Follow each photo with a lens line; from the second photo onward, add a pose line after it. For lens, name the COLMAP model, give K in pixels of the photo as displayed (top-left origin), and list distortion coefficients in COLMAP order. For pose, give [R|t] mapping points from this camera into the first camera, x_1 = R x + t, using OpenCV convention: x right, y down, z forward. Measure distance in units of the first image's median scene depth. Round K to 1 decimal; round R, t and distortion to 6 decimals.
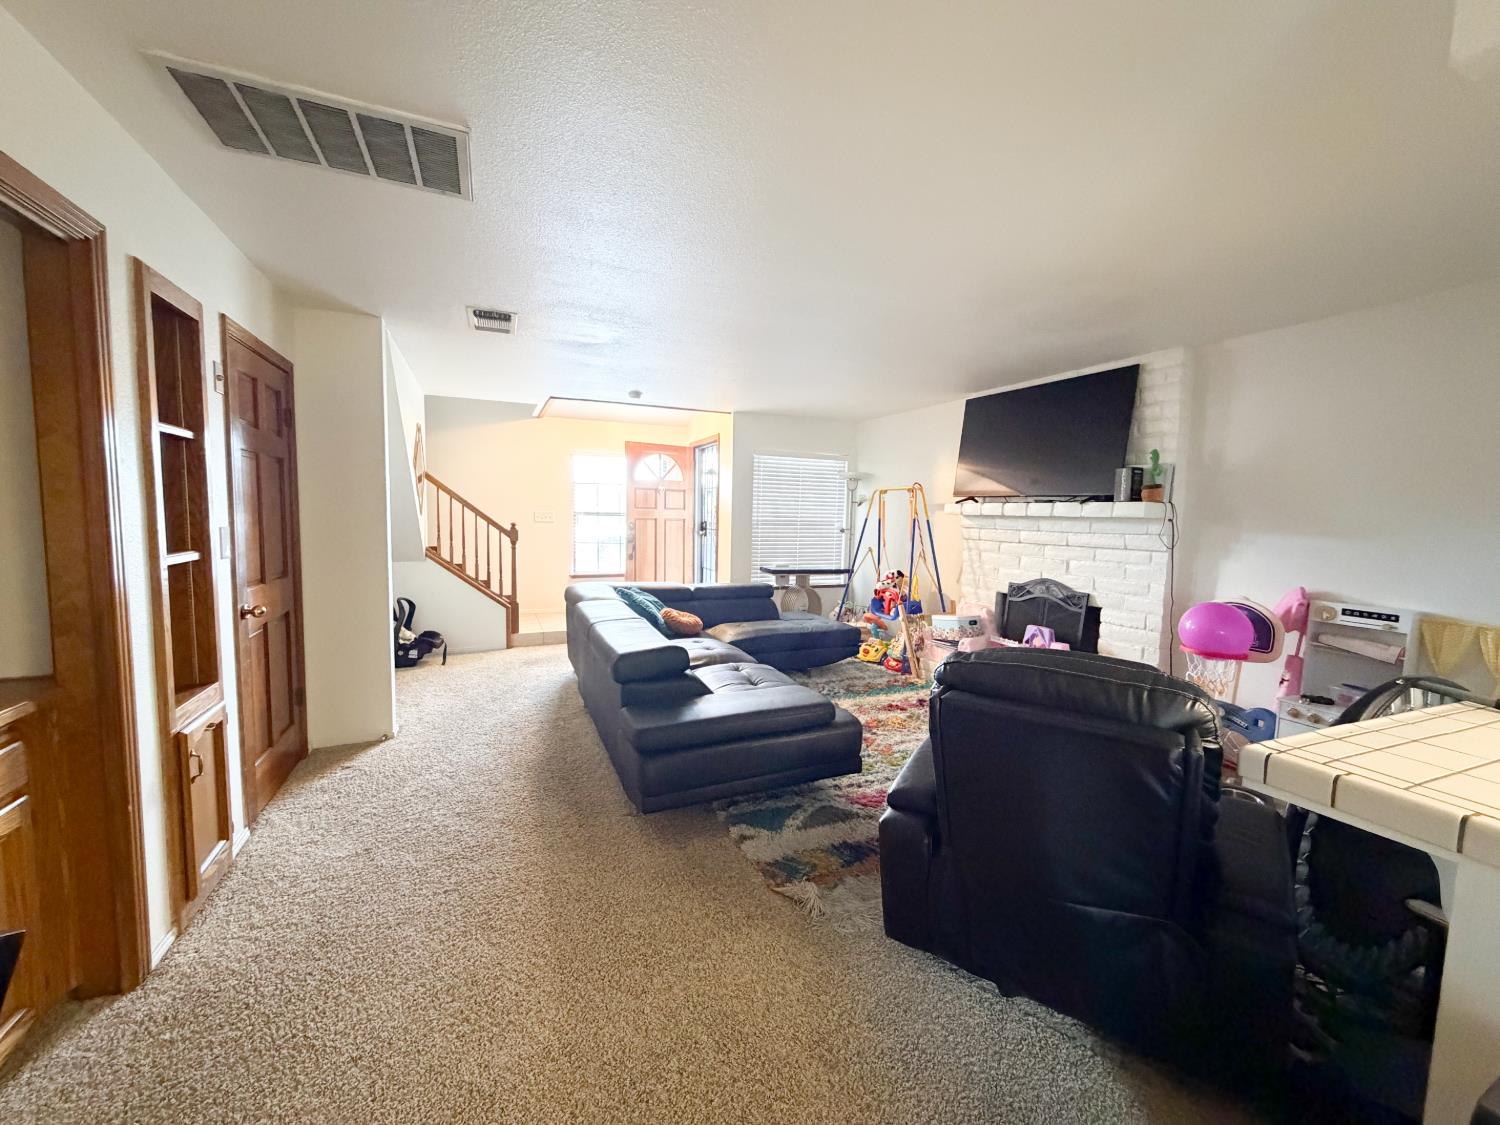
lens RADIAL K [[605.2, 0, 745.5], [0, 605.2, 562.7], [0, 0, 1]] dist [-0.000123, 0.000031]
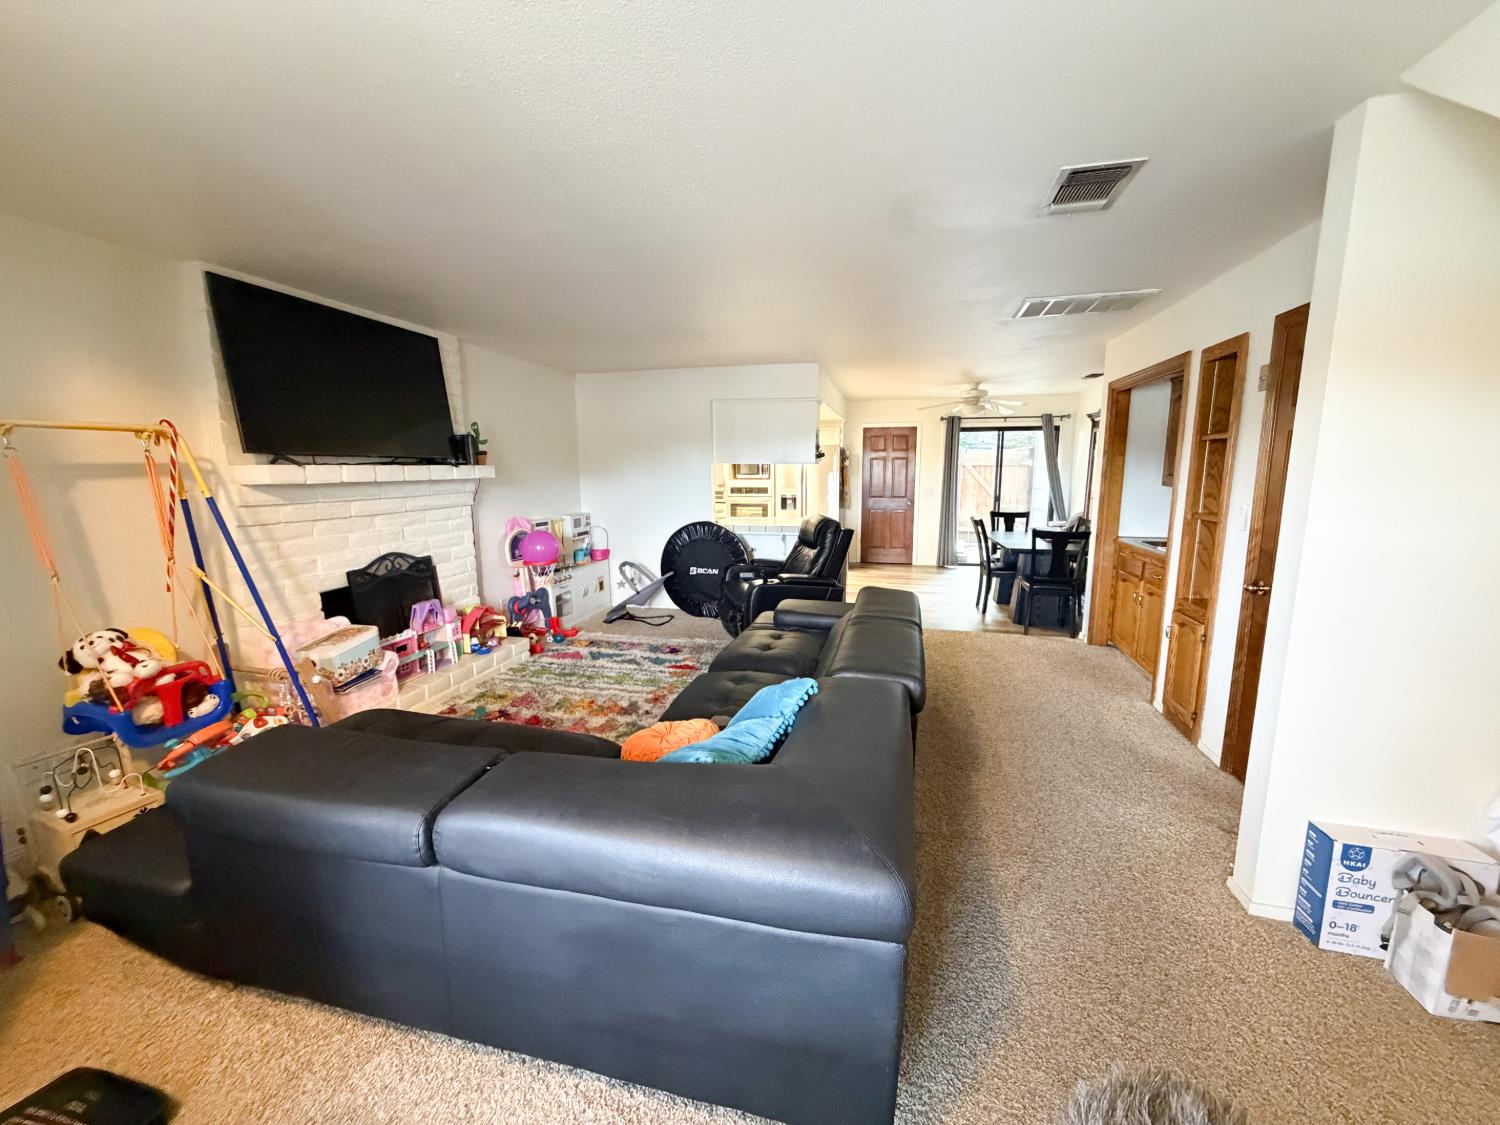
lens RADIAL K [[605.2, 0, 751.7], [0, 605.2, 570.0], [0, 0, 1]] dist [-0.000123, 0.000031]
pose [[-0.801012, -0.117589, 0.586986, -0.444177], [0.037272, 0.968821, 0.244944, -0.147892], [-0.597486, 0.218082, -0.771654, 1.409535]]
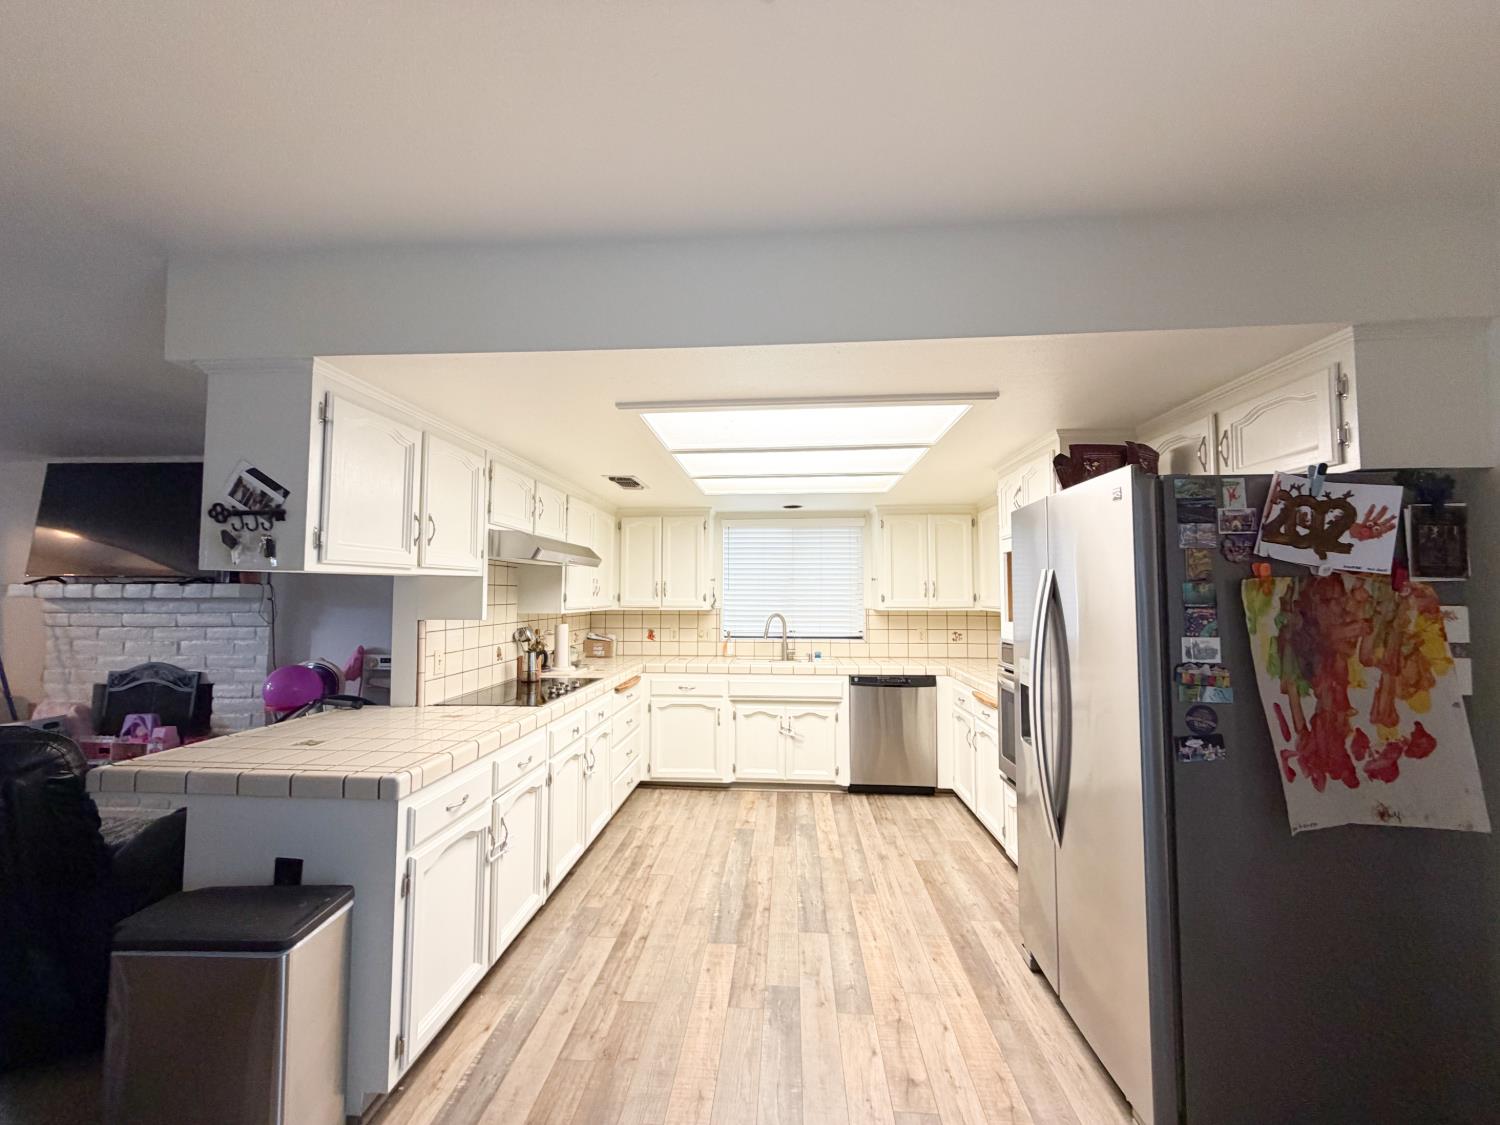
lens RADIAL K [[576.7, 0, 749.2], [0, 576.7, 571.0], [0, 0, 1]] dist [0.000129, -0.000021]
pose [[0.452086, 0.024486, 0.891638, 0.106586], [0.083493, 0.994073, -0.069632, 0.025655], [-0.888058, 0.105925, 0.447362, -0.272997]]
